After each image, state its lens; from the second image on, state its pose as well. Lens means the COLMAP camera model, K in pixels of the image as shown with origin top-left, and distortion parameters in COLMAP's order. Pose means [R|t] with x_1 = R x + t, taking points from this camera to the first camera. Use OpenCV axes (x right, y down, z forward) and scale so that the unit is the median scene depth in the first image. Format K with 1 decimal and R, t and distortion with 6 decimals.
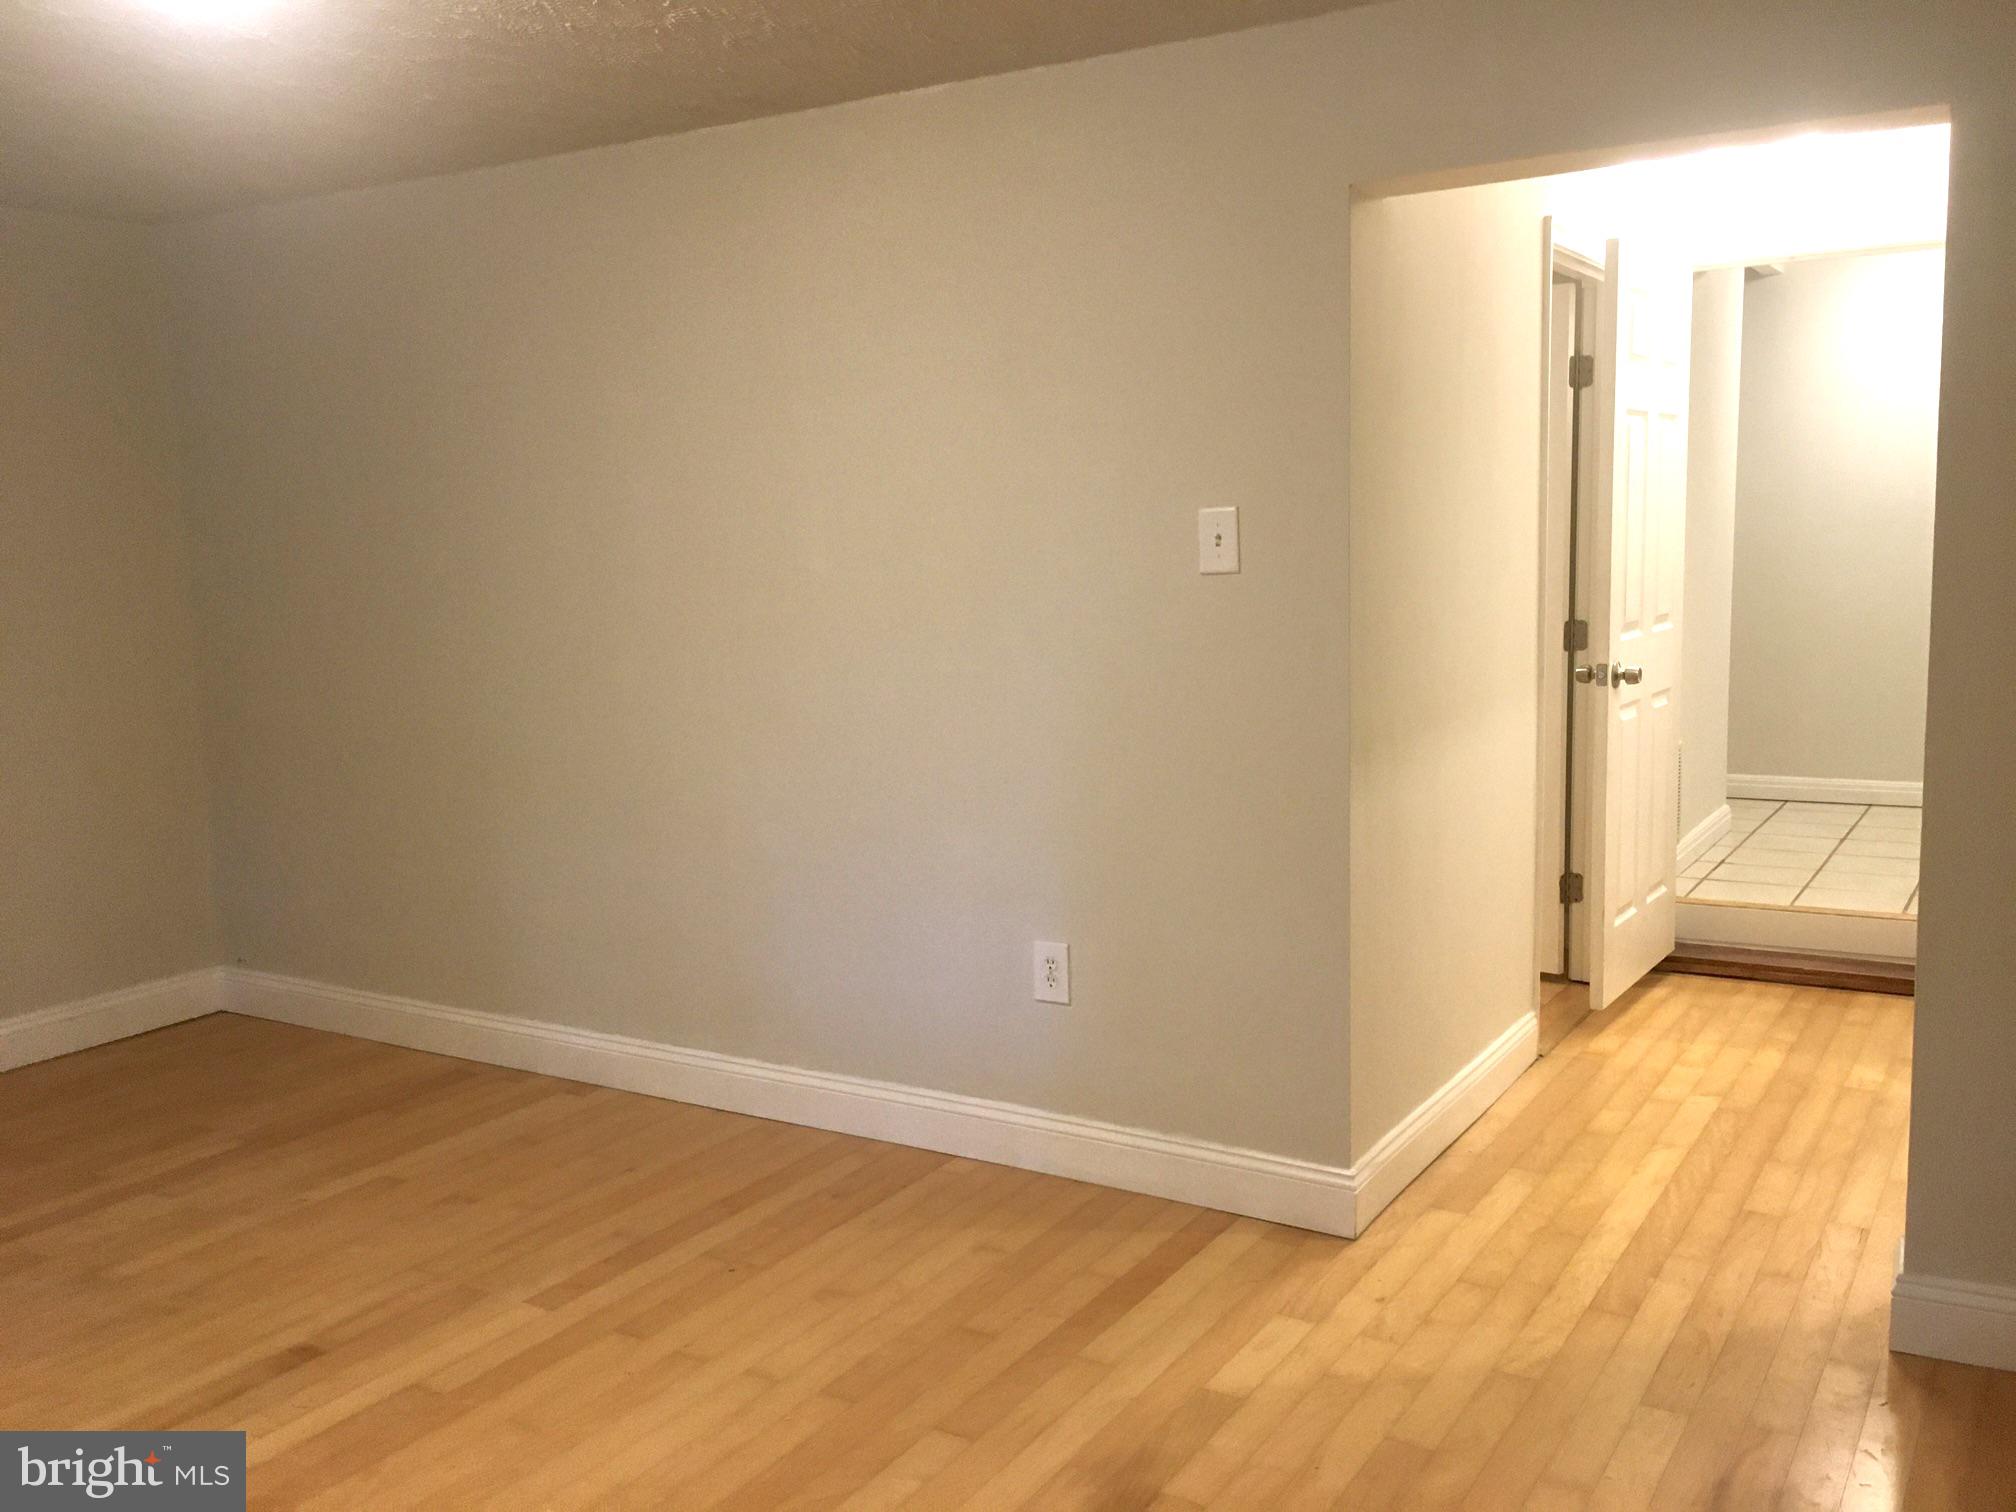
lens RADIAL K [[1734.8, 0, 1052.4], [0, 1734.8, 758.7], [0, 0, 1]] dist [0.101197, 0.003549]
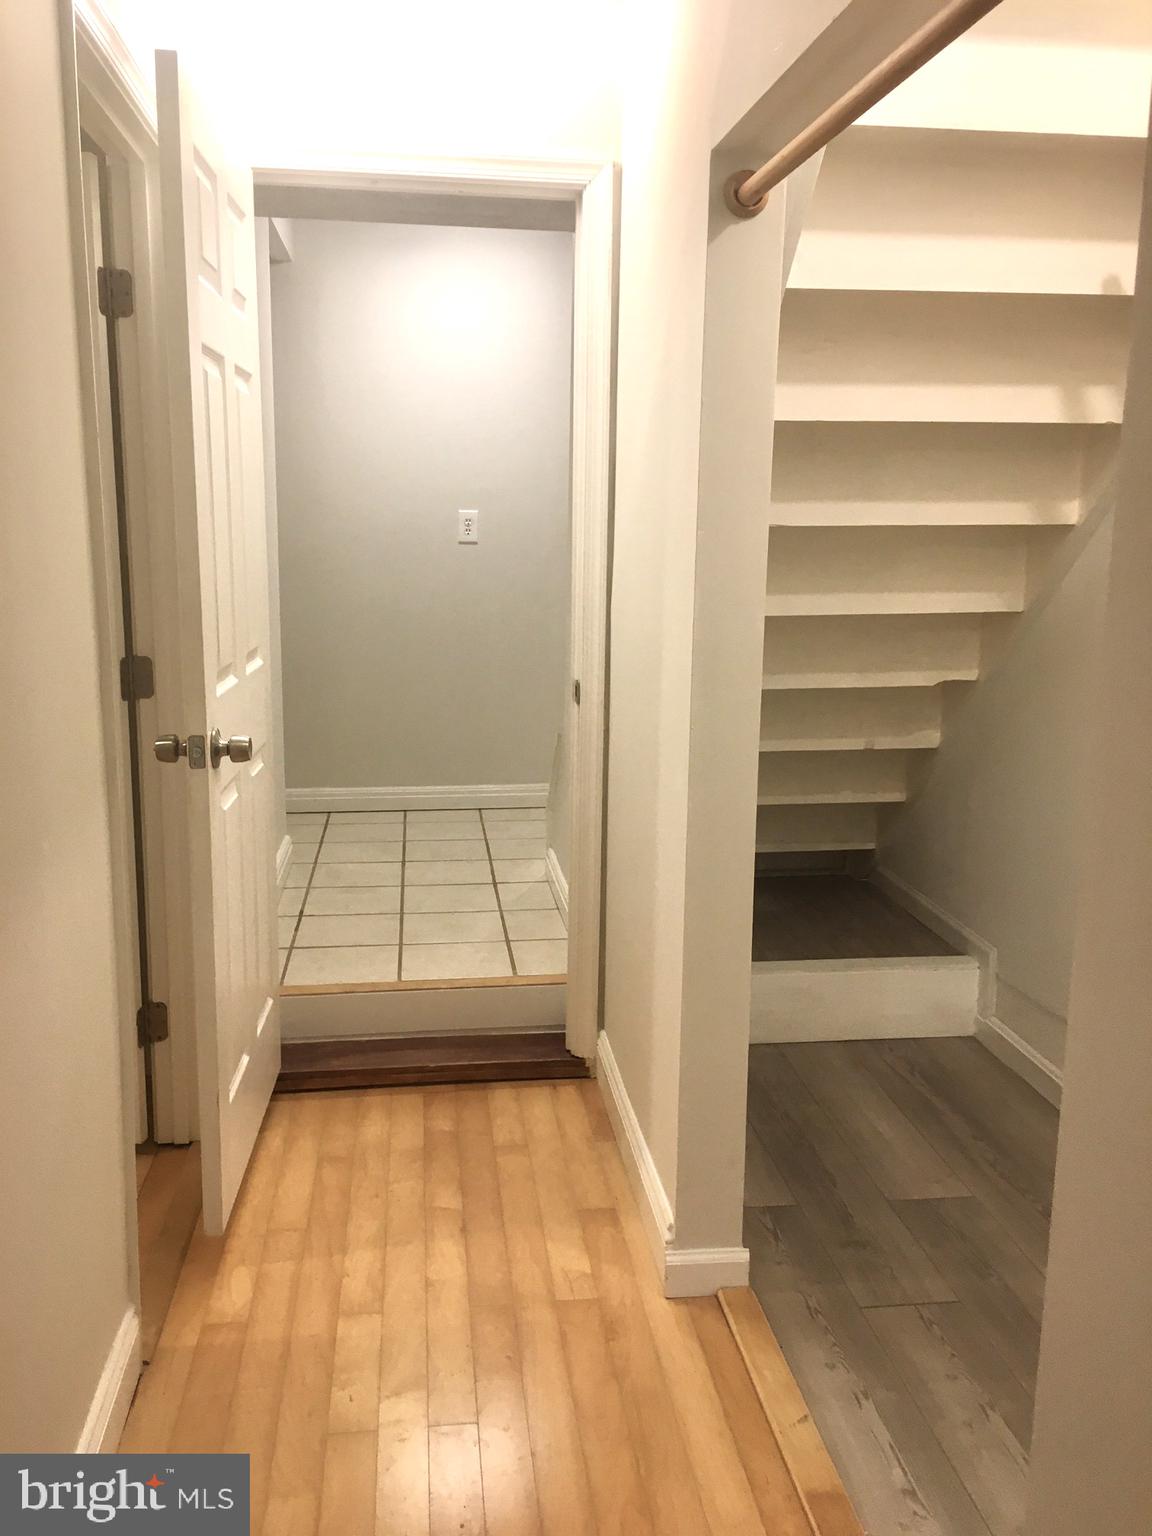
lens RADIAL K [[1314.8, 0, 576.0], [0, 1314.8, 768.0], [0, 0, 1]] dist [0.080191, -0.138002]
pose [[0.791607, -0.079390, 0.605851, 0.121614], [0.048753, 0.996569, 0.066889, -0.066052], [-0.609082, -0.023413, 0.792761, 0.505288]]
